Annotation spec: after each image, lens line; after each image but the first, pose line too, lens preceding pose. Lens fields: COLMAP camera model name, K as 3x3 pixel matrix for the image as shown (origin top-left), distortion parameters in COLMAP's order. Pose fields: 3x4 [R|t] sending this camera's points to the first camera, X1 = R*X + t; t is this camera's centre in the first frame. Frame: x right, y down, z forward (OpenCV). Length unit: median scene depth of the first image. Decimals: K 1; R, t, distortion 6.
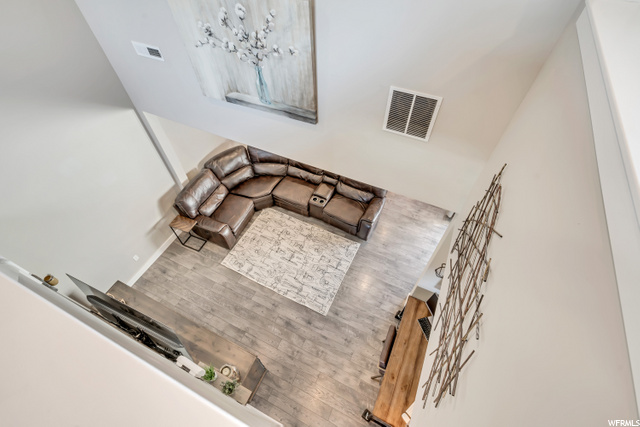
lens RADIAL K [[297.0, 0, 322.0], [0, 297.0, 211.3], [0, 0, 1]] dist [-0.020159, 0.000367]
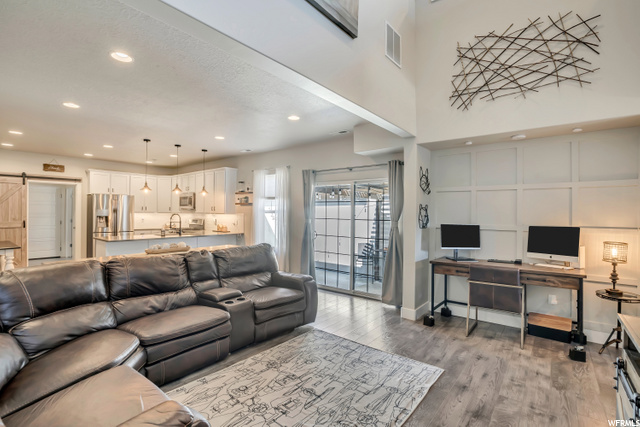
lens RADIAL K [[297.0, 0, 320.6], [0, 297.0, 209.9], [0, 0, 1]] dist [-0.020159, 0.000367]
pose [[0.228197, 0.014782, 0.973503, -0.547441], [0.754518, 0.629245, -0.186420, 0.083764], [-0.615328, 0.777066, 0.132439, 0.777849]]
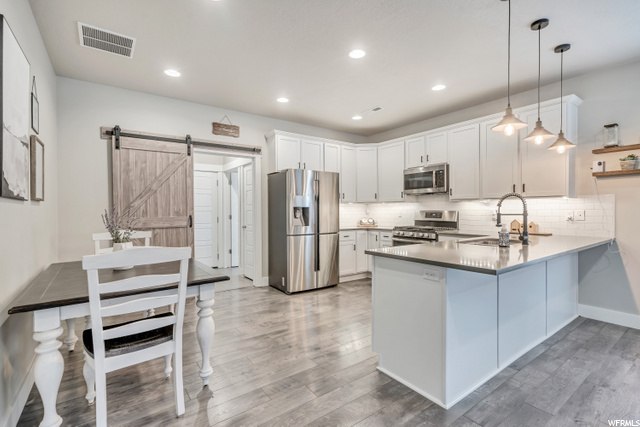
lens RADIAL K [[297.0, 0, 322.7], [0, 297.0, 214.3], [0, 0, 1]] dist [-0.020159, 0.000367]
pose [[0.468582, -0.009368, 0.883371, -0.116265], [0.692282, 0.625077, -0.360590, -0.604188], [-0.548796, 0.780507, 0.299385, 1.372481]]
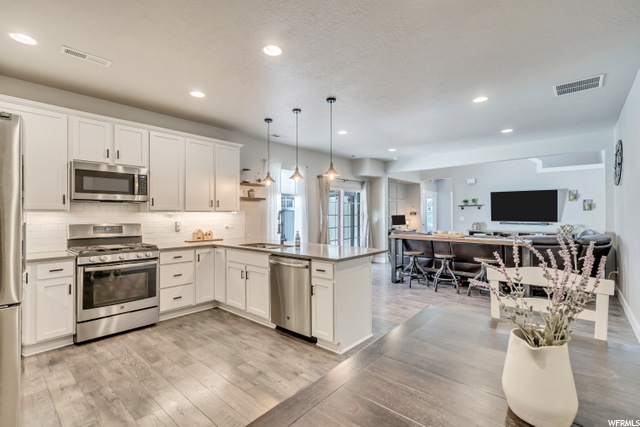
lens RADIAL K [[297.0, 0, 325.4], [0, 297.0, 213.7], [0, 0, 1]] dist [-0.020159, 0.000367]
pose [[-0.968385, 0.017417, 0.248850, 0.189652], [0.203932, 0.629797, 0.749511, -1.140829], [-0.143671, 0.776564, -0.613439, 1.789905]]
